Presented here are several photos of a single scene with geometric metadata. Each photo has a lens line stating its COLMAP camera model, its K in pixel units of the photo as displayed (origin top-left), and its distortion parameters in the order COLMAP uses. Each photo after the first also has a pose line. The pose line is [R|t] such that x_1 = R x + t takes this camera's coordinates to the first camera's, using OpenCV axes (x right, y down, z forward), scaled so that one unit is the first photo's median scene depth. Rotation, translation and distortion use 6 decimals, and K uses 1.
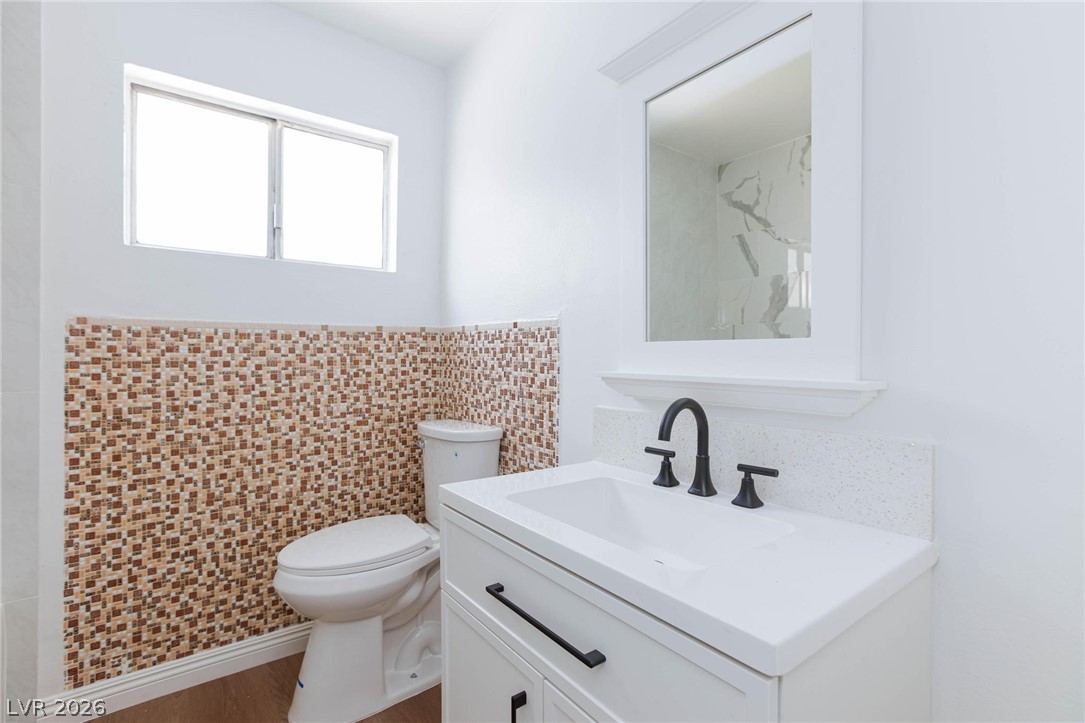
lens RADIAL K [[498.7, 0, 542.3], [0, 498.7, 359.9], [0, 0, 1]] dist [-0.013375, 0.008968]
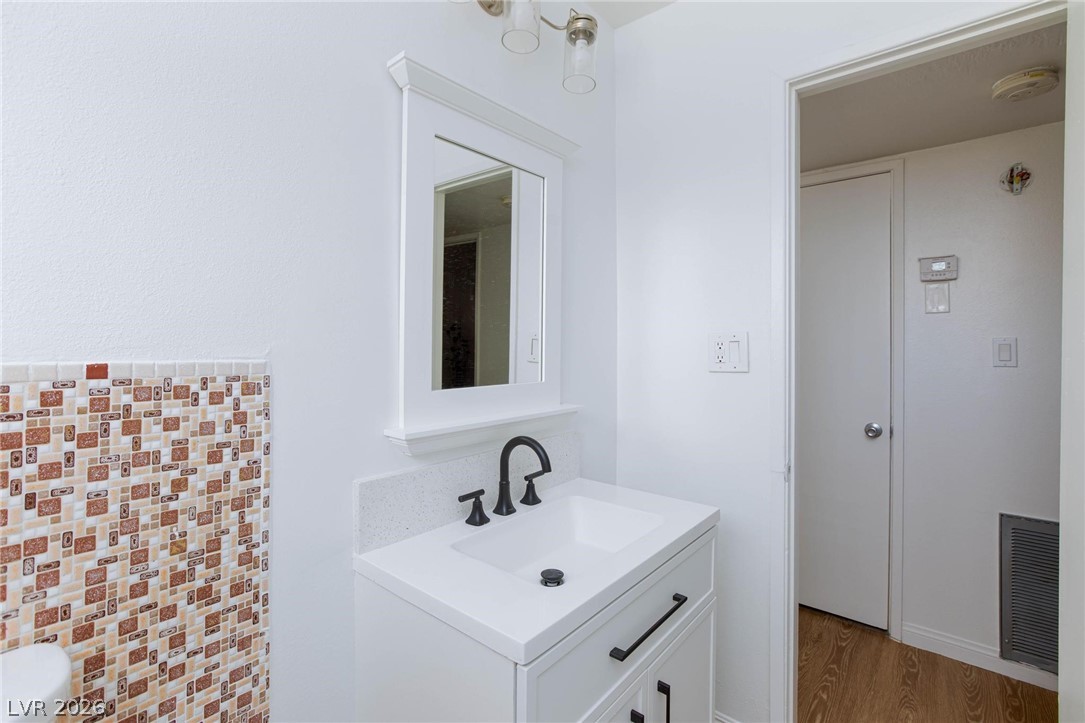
lens RADIAL K [[498.7, 0, 552.3], [0, 498.7, 342.9], [0, 0, 1]] dist [-0.013375, 0.008968]
pose [[-0.237980, -0.011560, 0.971201, -0.579992], [-0.004716, 0.999931, 0.010747, -0.105523], [-0.971259, -0.002023, -0.238018, 0.761249]]
